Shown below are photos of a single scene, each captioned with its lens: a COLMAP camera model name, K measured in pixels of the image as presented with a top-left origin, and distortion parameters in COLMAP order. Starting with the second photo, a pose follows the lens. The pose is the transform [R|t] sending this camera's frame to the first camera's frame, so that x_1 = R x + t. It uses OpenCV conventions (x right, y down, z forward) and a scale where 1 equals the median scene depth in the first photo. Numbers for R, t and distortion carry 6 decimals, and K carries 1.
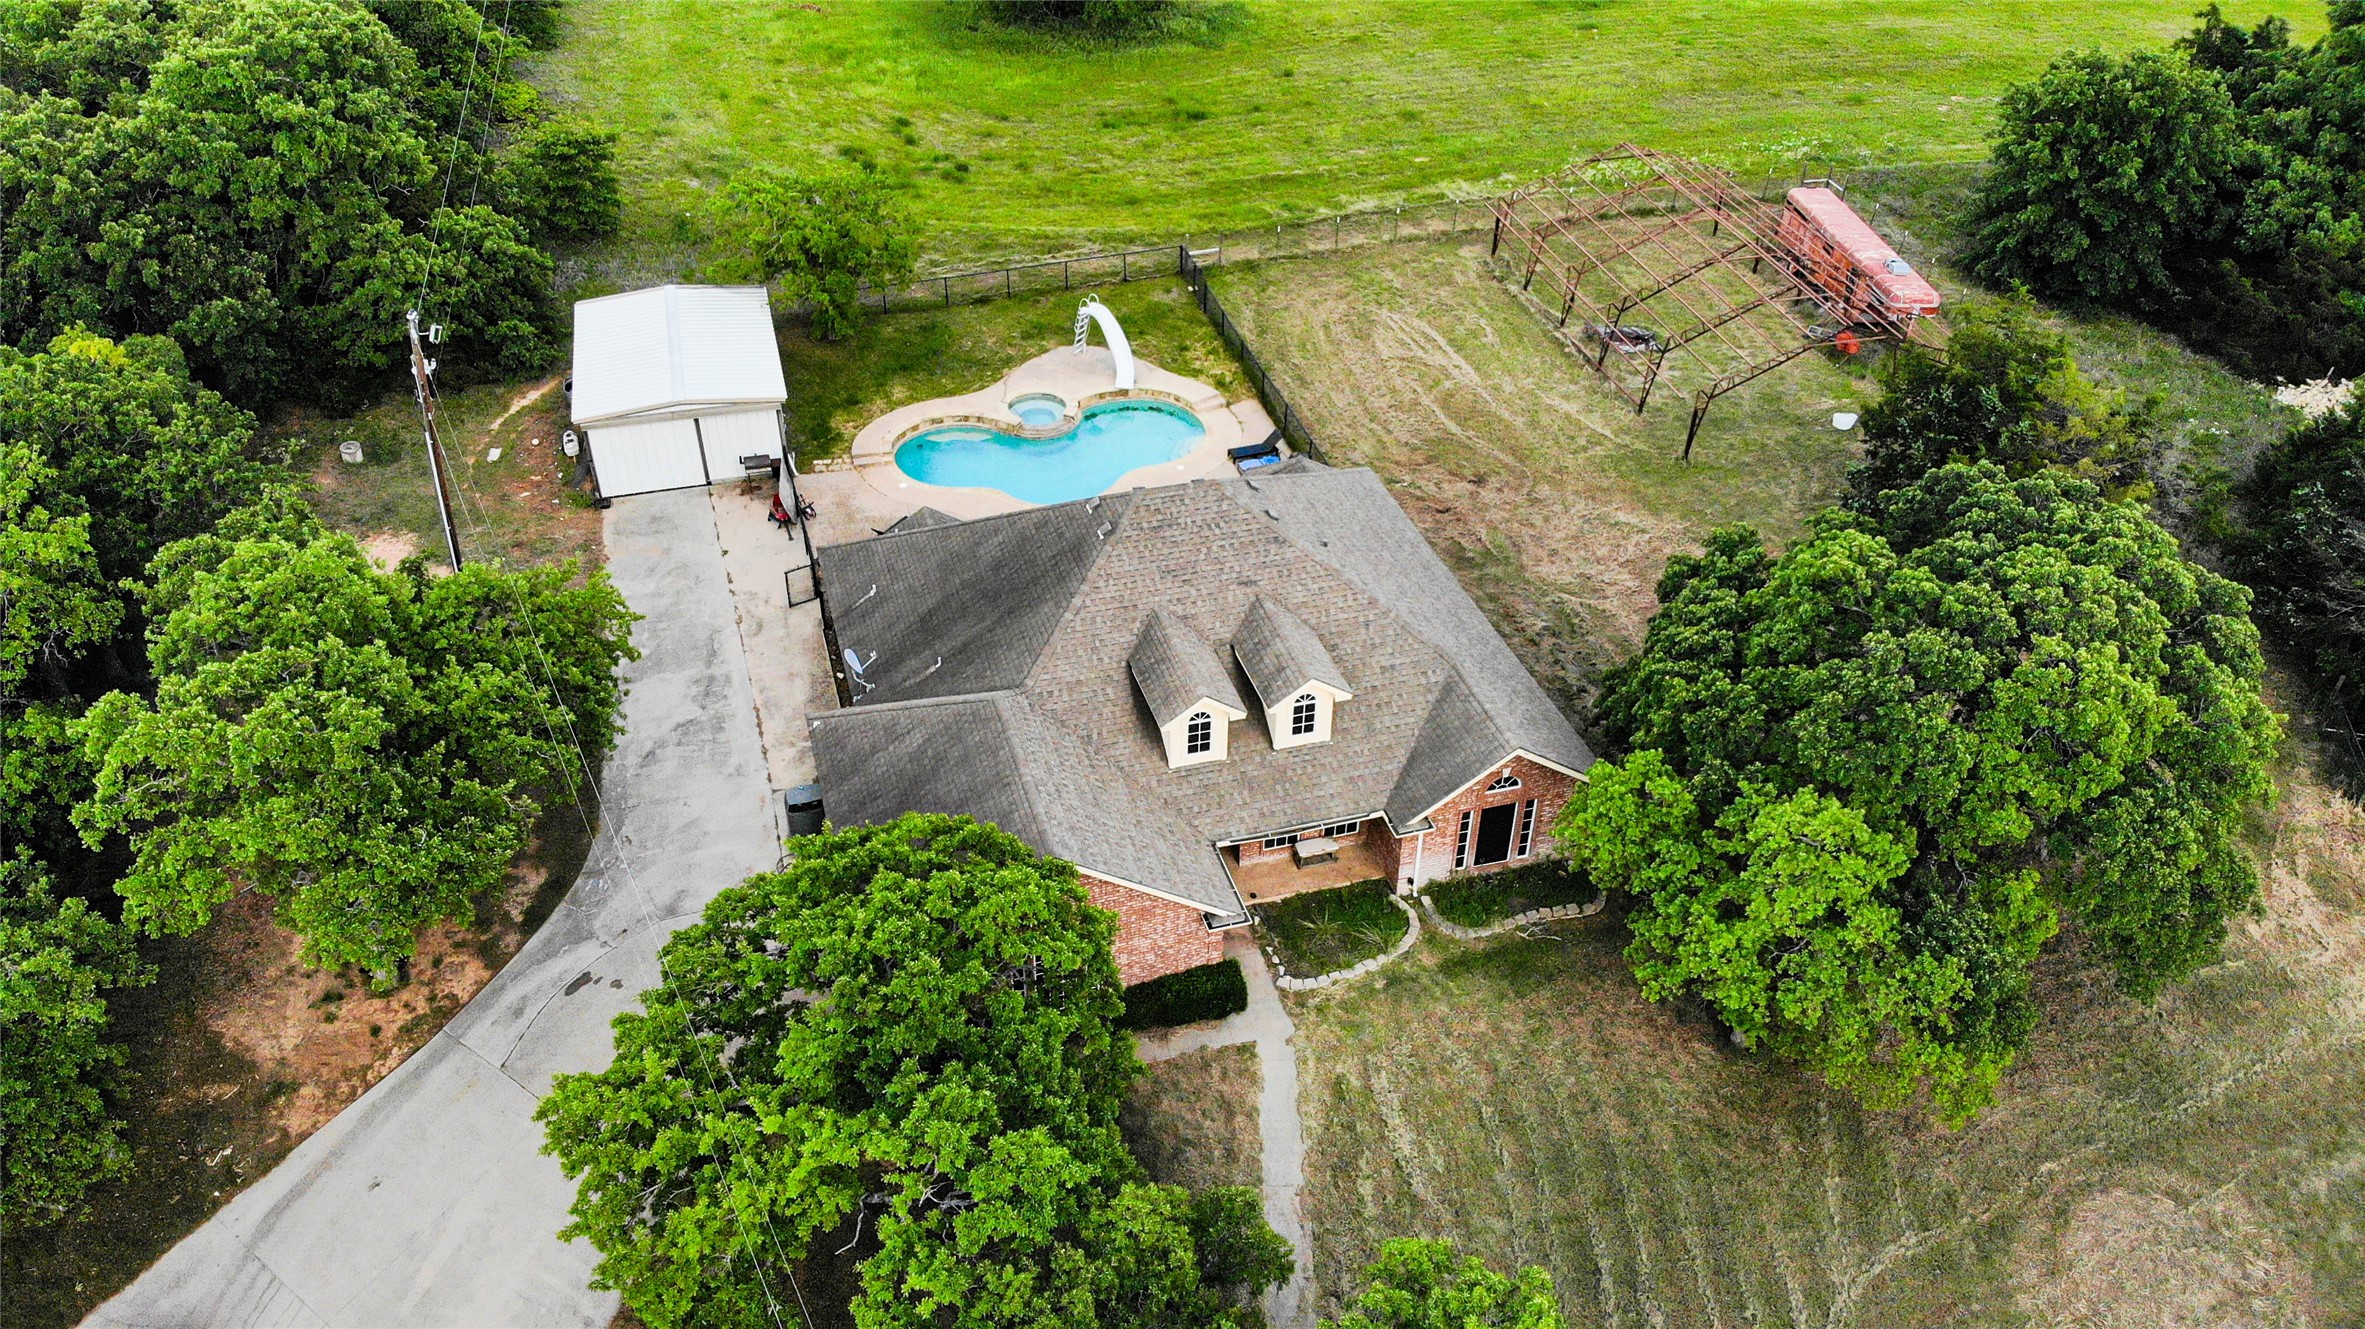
lens RADIAL K [[1751.5, 0, 1182.5], [0, 1751.5, 664.5], [0, 0, 1]] dist [0.124430, -0.307124]
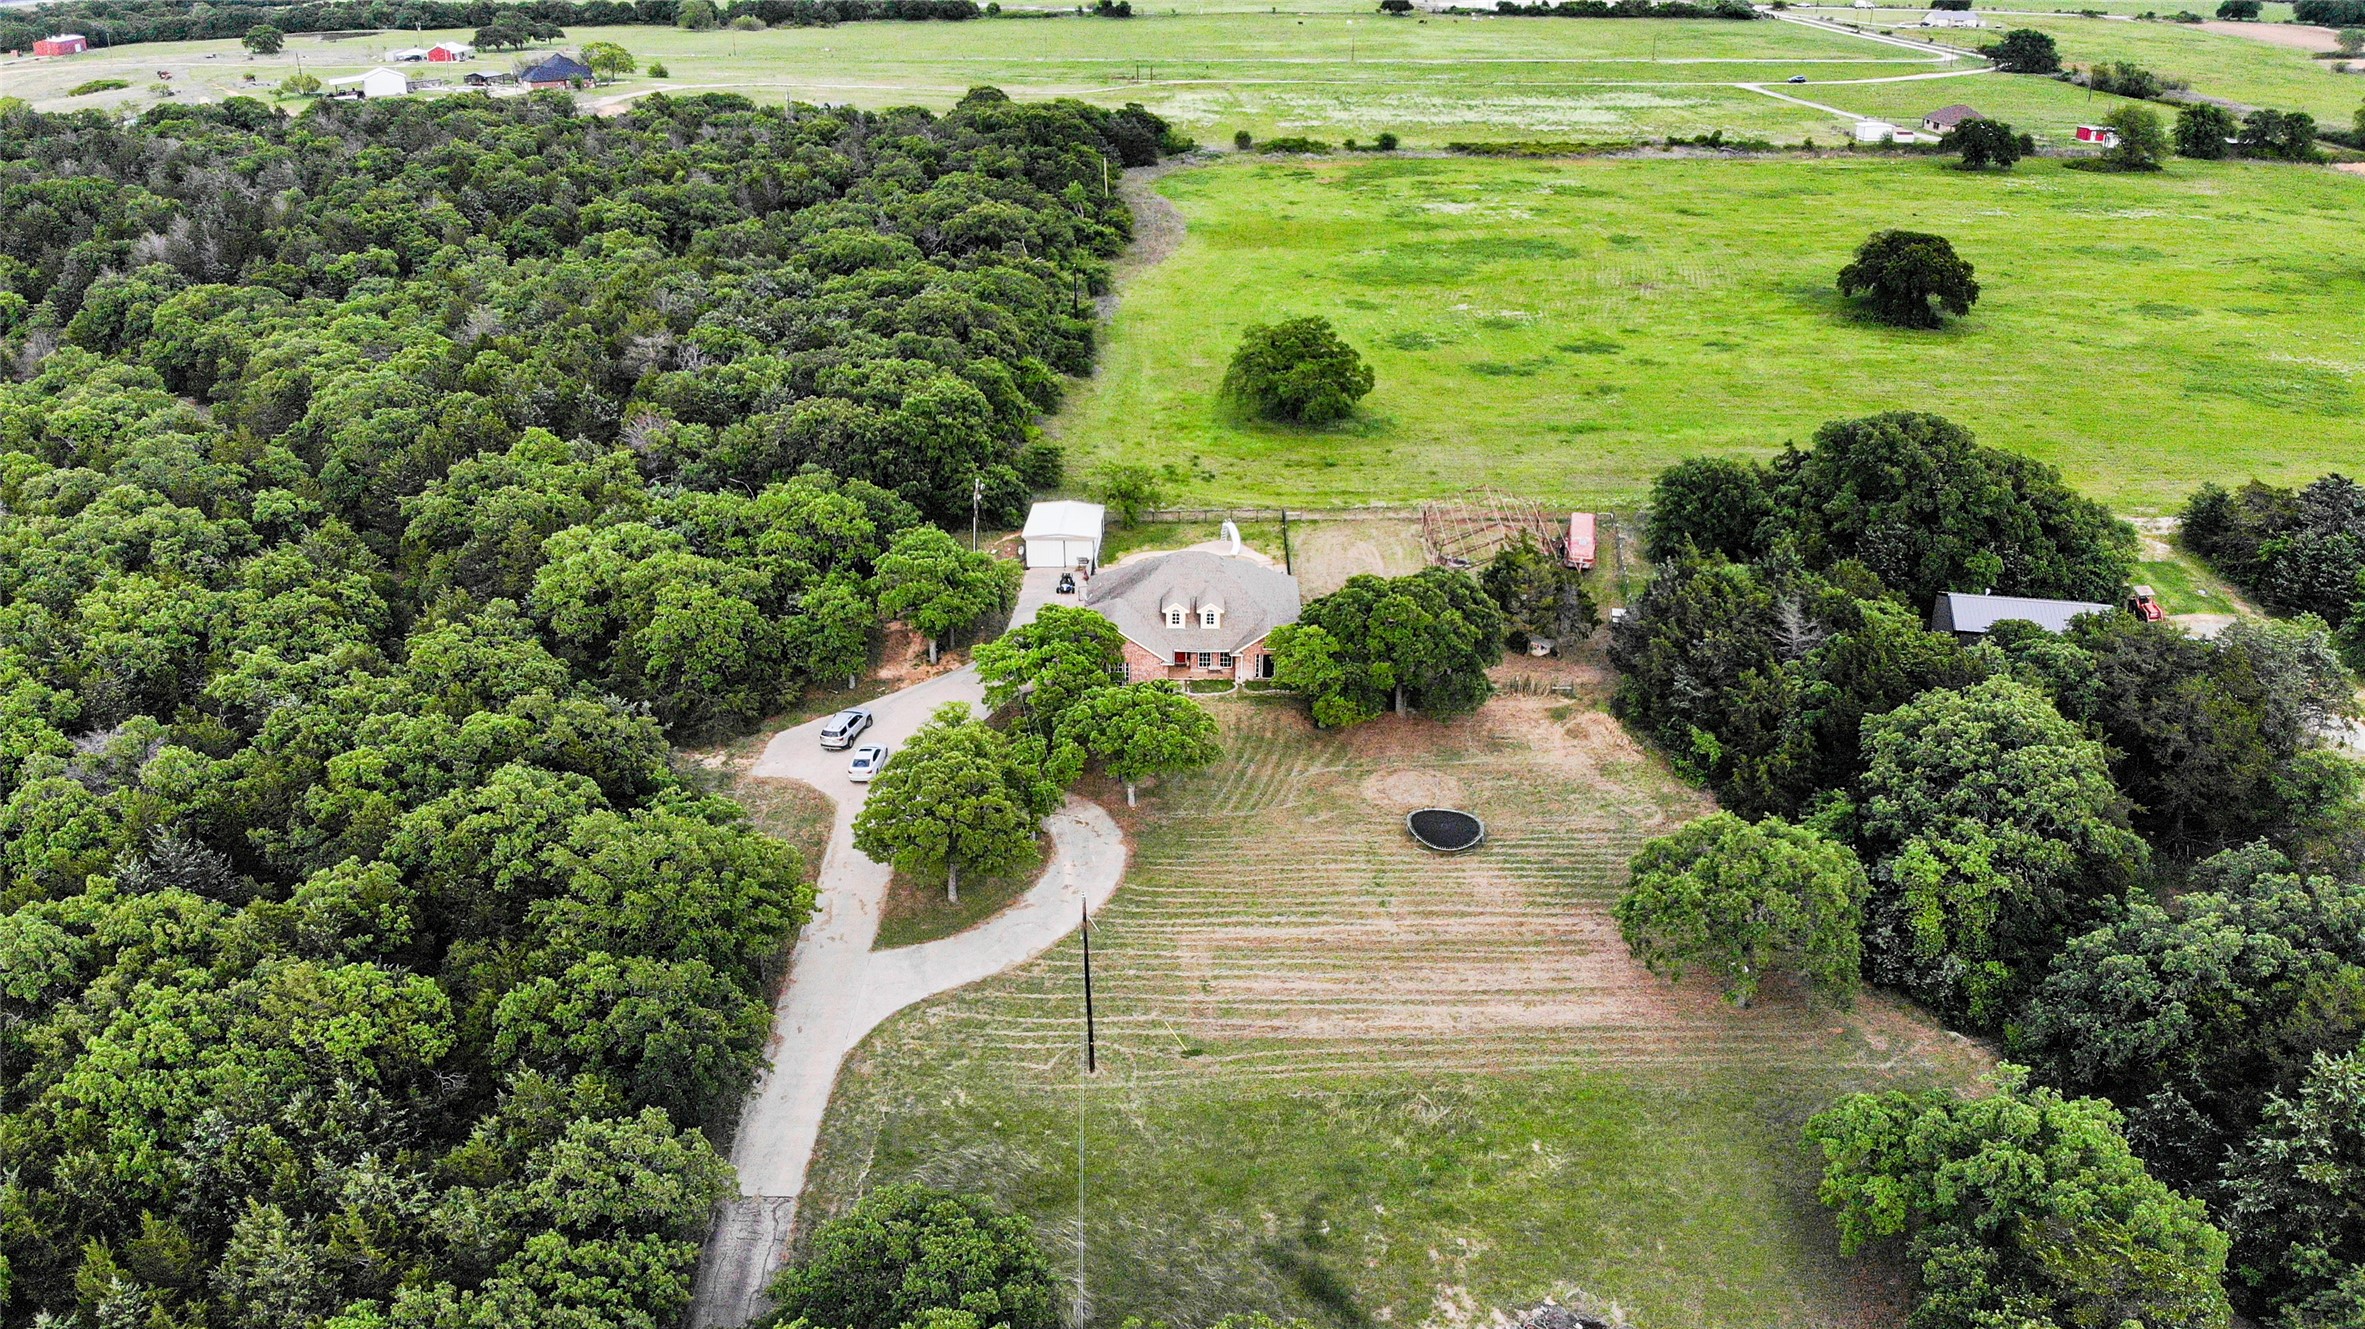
lens RADIAL K [[1751.5, 0, 1182.5], [0, 1751.5, 664.5], [0, 0, 1]] dist [0.124430, -0.307124]
pose [[0.956150, 0.110336, -0.271299, 0.673417], [-0.166607, 0.966749, -0.194008, 0.555579], [0.240871, 0.230702, 0.942739, -1.502008]]
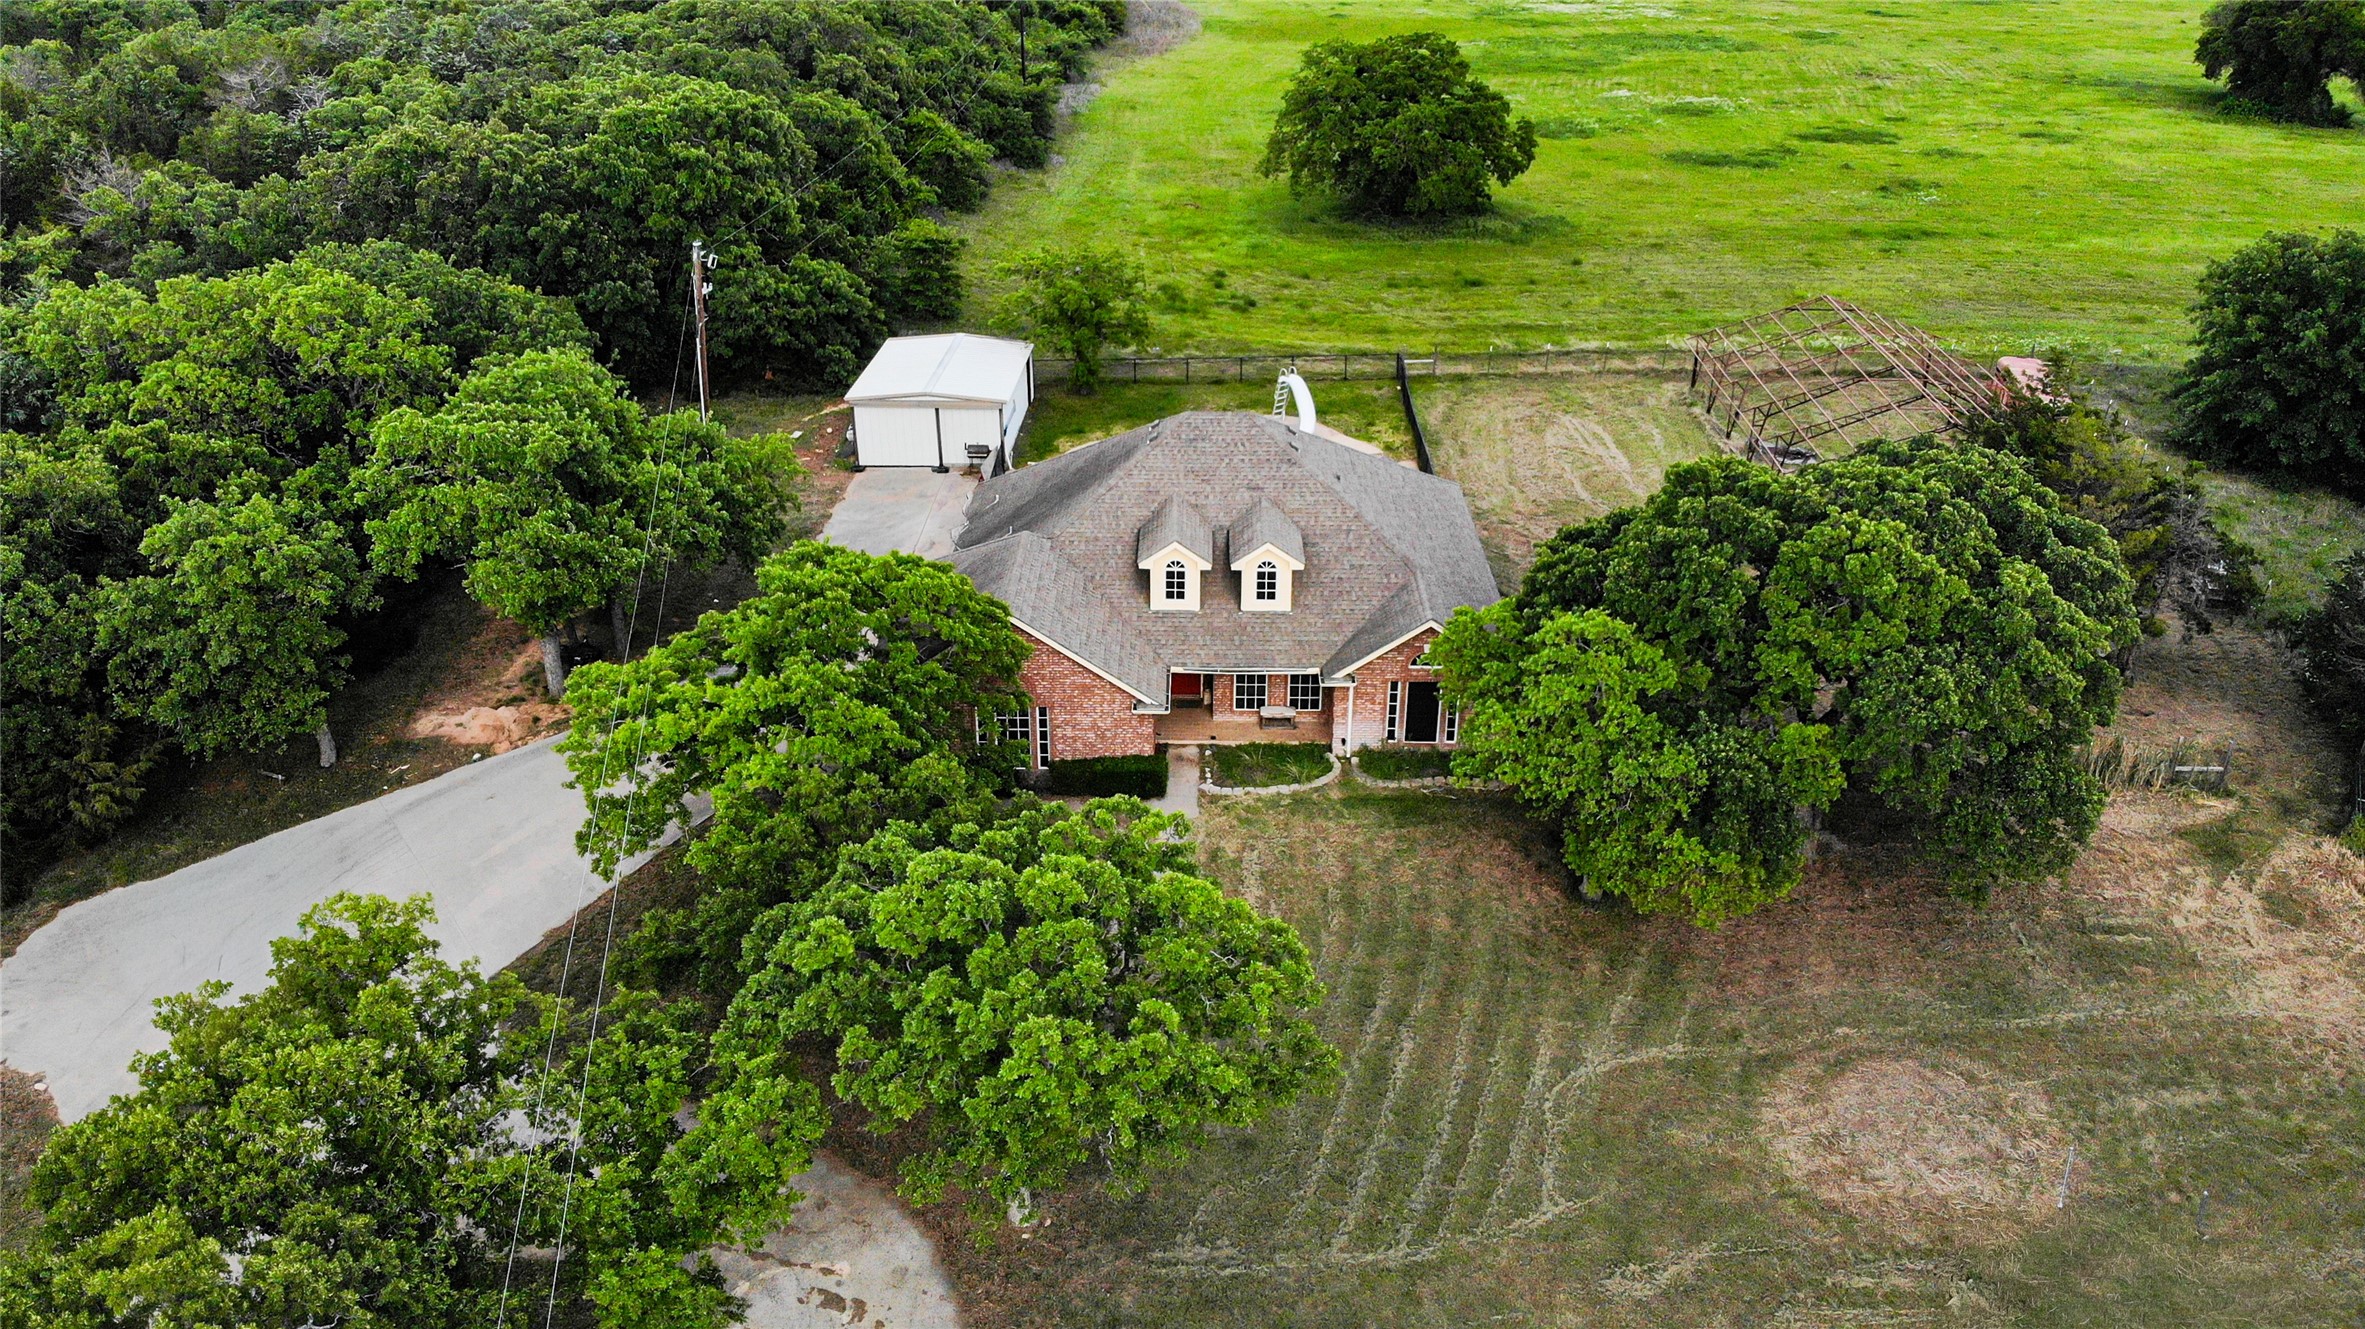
lens RADIAL K [[1764.9, 0, 1165.2], [0, 1764.9, 664.0], [0, 0, 1]] dist [0.172301, -0.416126]
pose [[0.951378, 0.119986, -0.283695, 0.266353], [-0.170600, 0.972103, -0.160969, 0.218950], [0.256467, 0.201541, 0.945307, -0.115053]]
